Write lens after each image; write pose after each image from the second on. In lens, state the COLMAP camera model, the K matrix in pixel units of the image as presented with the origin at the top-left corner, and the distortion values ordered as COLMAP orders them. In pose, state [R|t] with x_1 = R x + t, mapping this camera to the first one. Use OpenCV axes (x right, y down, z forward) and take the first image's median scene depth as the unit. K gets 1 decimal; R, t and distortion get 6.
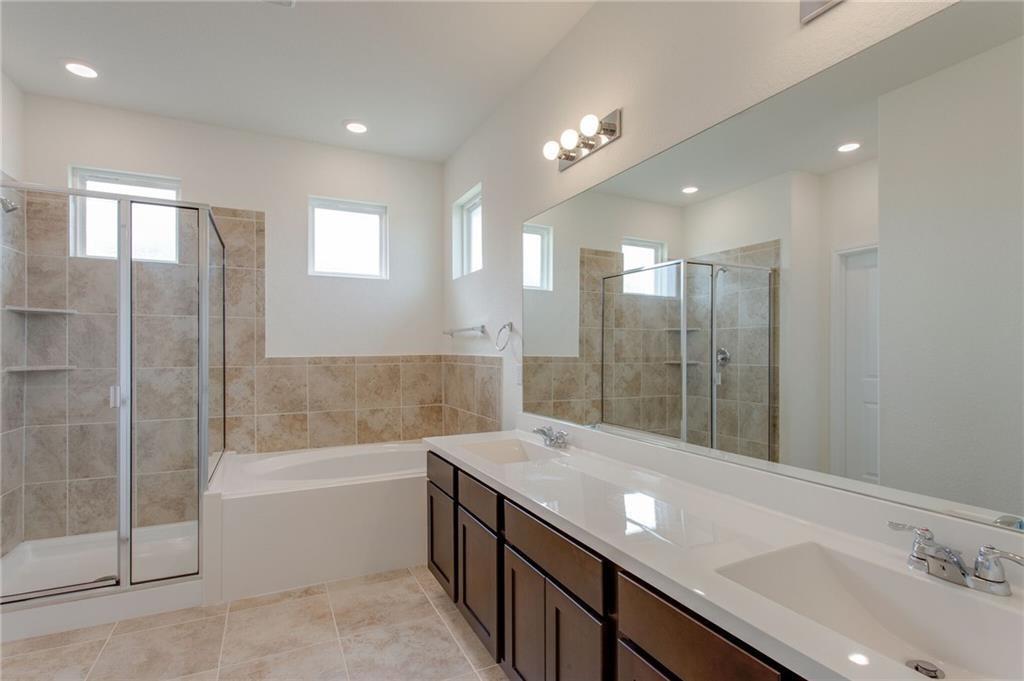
lens RADIAL K [[492.2, 0, 503.6], [0, 492.2, 347.4], [0, 0, 1]] dist [0.000709, 0.001409]
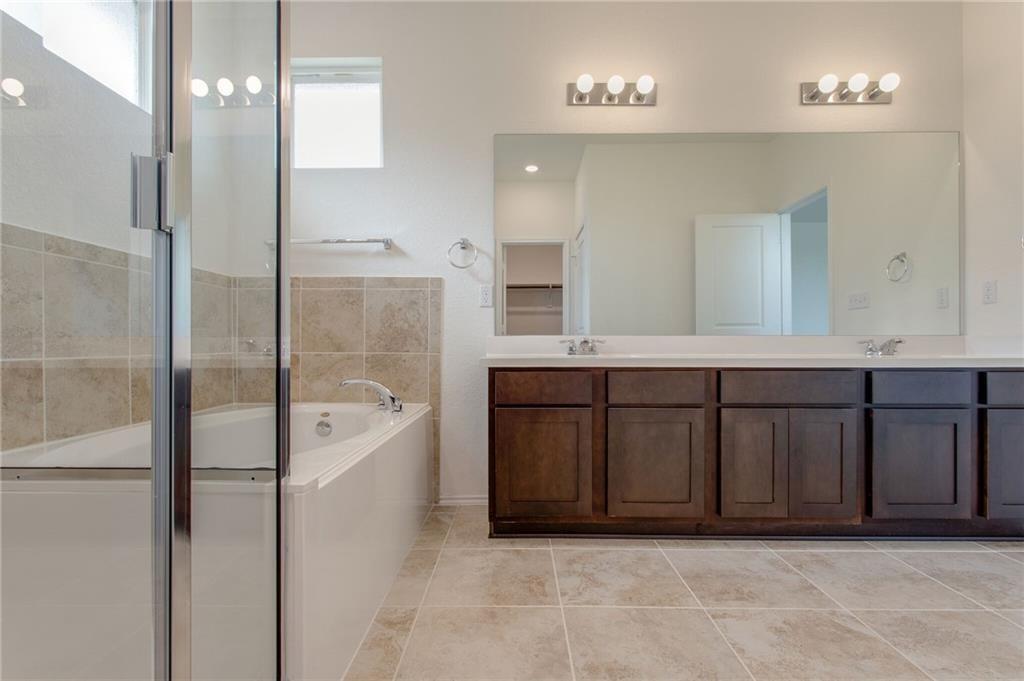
lens RADIAL K [[486.3, 0, 504.5], [0, 486.3, 347.0], [0, 0, 1]] dist [0.000622, 0.000290]
pose [[0.447624, 0.005339, 0.894206, -0.621744], [-0.006274, 0.999976, -0.002830, 0.123893], [-0.894200, -0.004344, 0.447647, 0.454728]]
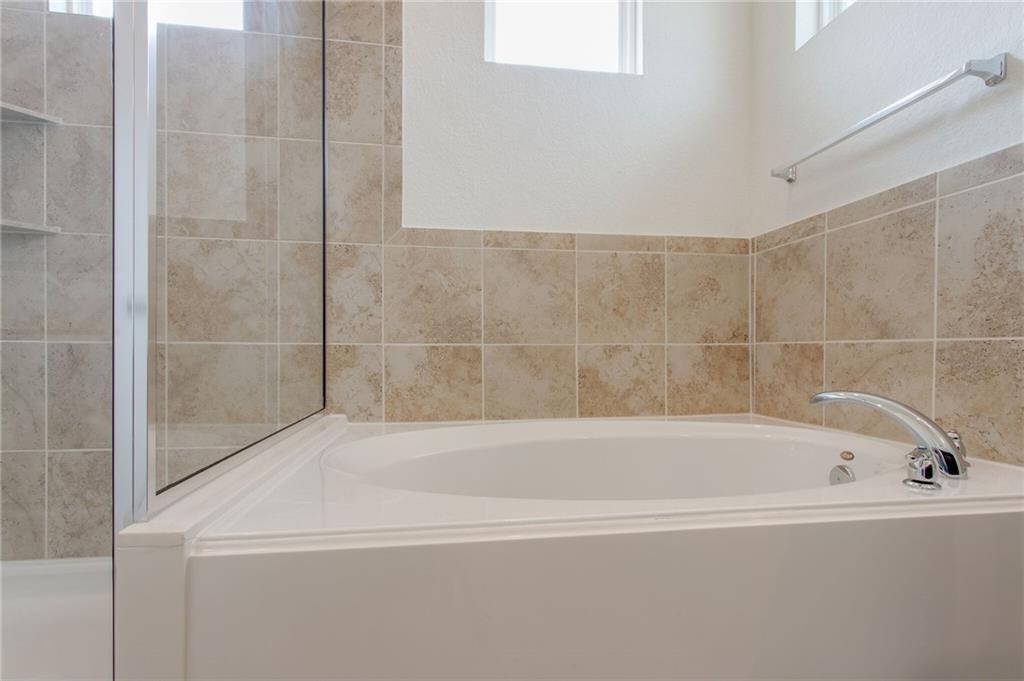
lens RADIAL K [[489.6, 0, 512.3], [0, 489.6, 351.0], [0, 0, 1]] dist [-0.000497, 0.001412]
pose [[0.957069, 0.006411, -0.289790, -0.237804], [-0.004688, 0.999967, 0.006639, 0.139233], [0.289823, -0.004996, 0.957067, 0.566118]]
